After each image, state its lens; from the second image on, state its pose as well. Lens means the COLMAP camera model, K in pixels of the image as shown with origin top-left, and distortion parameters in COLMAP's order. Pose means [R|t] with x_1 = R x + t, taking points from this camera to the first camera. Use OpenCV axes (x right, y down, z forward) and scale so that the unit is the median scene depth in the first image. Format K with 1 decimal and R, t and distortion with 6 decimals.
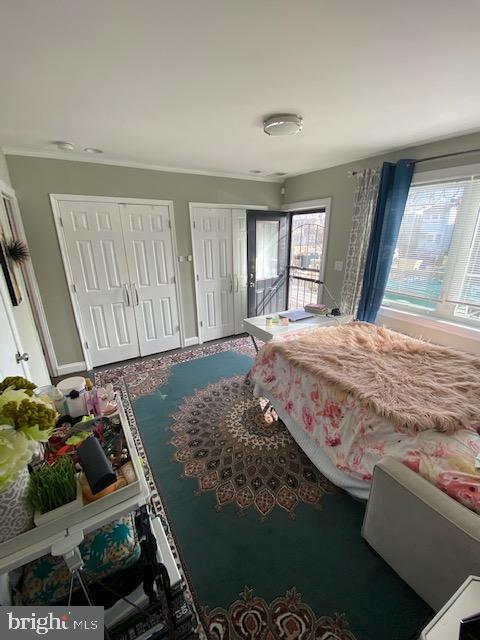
lens RADIAL K [[260.8, 0, 240.0], [0, 260.8, 320.0], [0, 0, 1]] dist [0.019989, -0.019589]
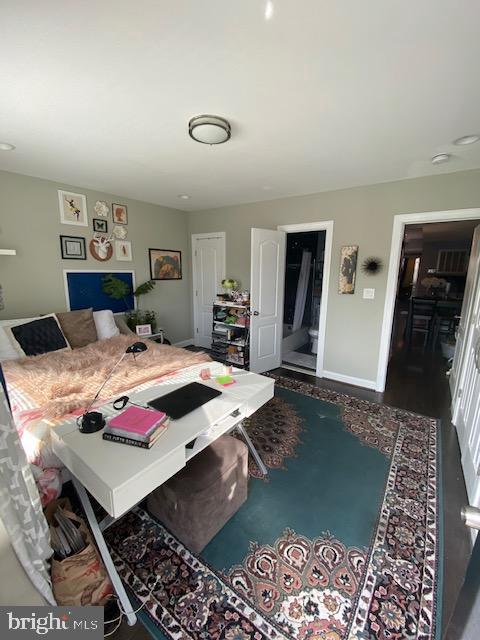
lens RADIAL K [[260.8, 0, 240.0], [0, 260.8, 320.0], [0, 0, 1]] dist [0.019989, -0.019589]
pose [[-0.915987, 0.076984, -0.393752, 0.335031], [-0.127608, 0.874551, 0.467843, -0.423549], [0.380373, 0.478784, -0.791254, 1.456715]]
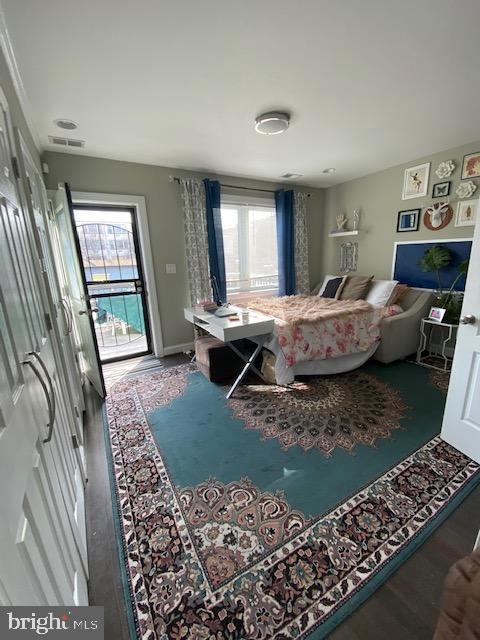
lens RADIAL K [[260.8, 0, 240.0], [0, 260.8, 320.0], [0, 0, 1]] dist [0.019989, -0.019589]
pose [[0.010764, -0.228749, 0.973426, -0.780563], [0.349281, 0.913023, 0.210693, -0.182846], [-0.936956, 0.337731, 0.089725, 0.916860]]
